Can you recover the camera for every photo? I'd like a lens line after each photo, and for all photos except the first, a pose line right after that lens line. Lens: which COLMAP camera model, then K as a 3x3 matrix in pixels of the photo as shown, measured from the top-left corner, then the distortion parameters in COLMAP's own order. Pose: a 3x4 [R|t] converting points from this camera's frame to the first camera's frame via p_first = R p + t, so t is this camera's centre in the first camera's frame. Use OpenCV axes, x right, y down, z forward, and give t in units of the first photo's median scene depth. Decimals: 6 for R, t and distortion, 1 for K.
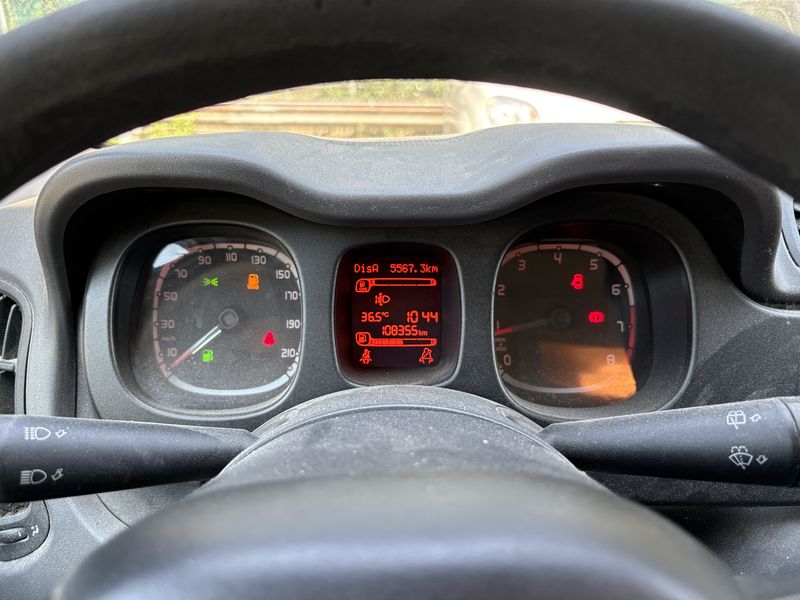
lens RADIAL K [[599.1, 0, 395.6], [0, 599.1, 301.6], [0, 0, 1]] dist [0.048552, -0.066289]
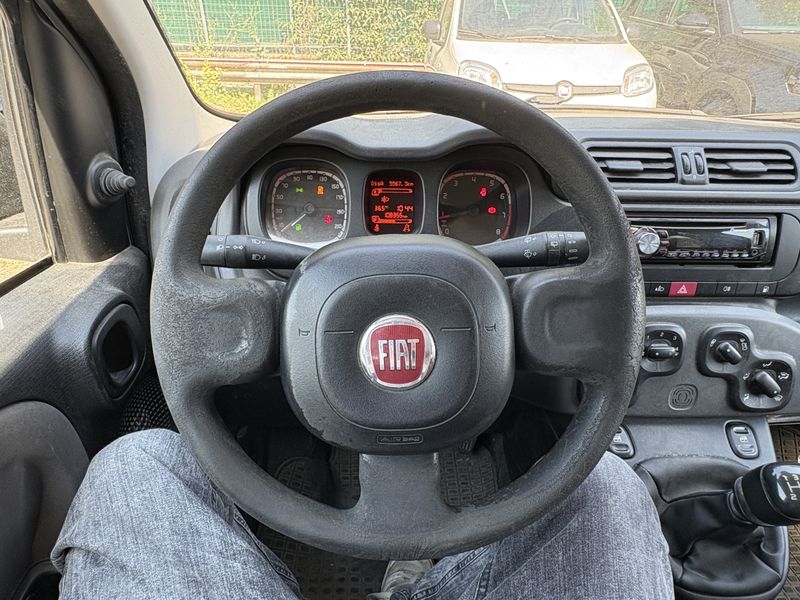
lens RADIAL K [[512.0, 0, 376.7], [0, 512.0, 300.0], [0, 0, 1]] dist [0.000398, 0.000058]
pose [[0.999929, 0.010965, -0.004603, -0.039000], [-0.010291, 0.991834, 0.127120, 0.112932], [0.005960, -0.127064, 0.991877, -0.746906]]
